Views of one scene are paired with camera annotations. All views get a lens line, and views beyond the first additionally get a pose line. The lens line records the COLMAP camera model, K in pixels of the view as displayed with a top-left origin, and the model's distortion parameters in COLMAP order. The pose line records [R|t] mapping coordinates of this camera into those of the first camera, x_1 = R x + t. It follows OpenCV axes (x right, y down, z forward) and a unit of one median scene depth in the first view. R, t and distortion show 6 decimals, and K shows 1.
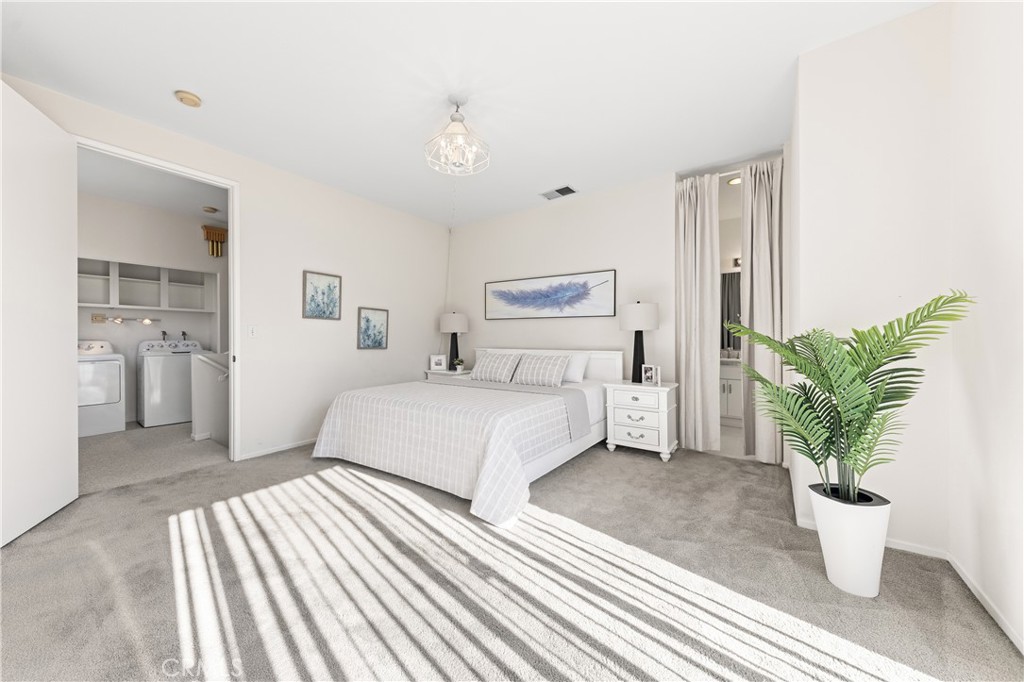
lens RADIAL K [[346.3, 0, 512.8], [0, 346.3, 335.5], [0, 0, 1]] dist [0.000317, 0.000009]
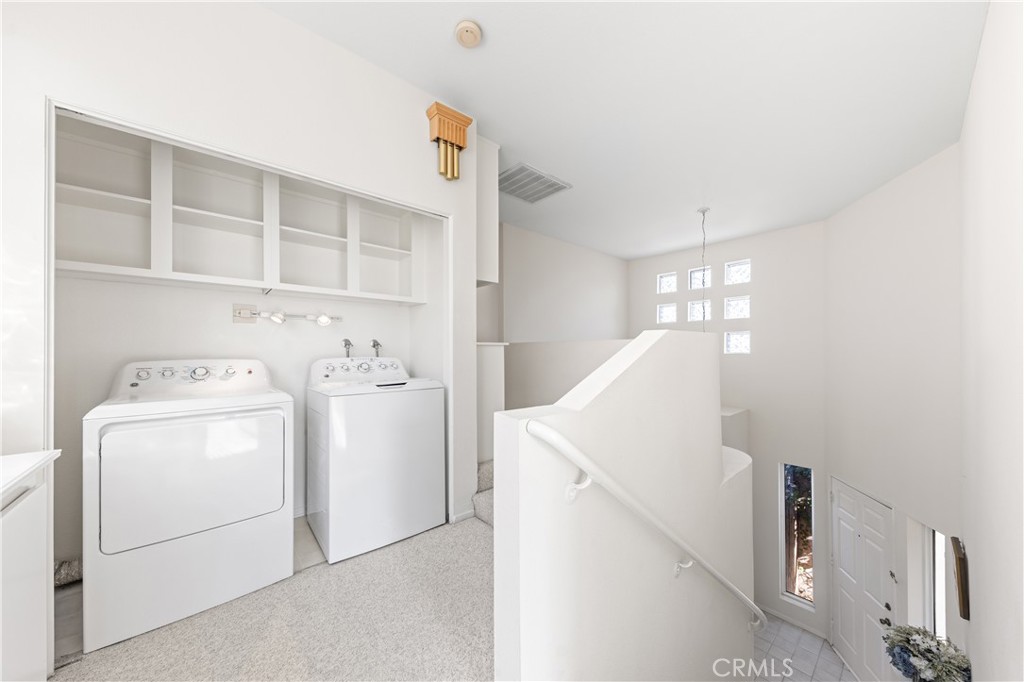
lens RADIAL K [[349.2, 0, 515.5], [0, 349.2, 343.9], [0, 0, 1]] dist [0.020957, -0.000002]
pose [[0.974027, 0.001580, -0.226428, -0.487129], [-0.002329, 0.999993, -0.003039, -0.003657], [0.226422, 0.003488, 0.974023, 0.412084]]
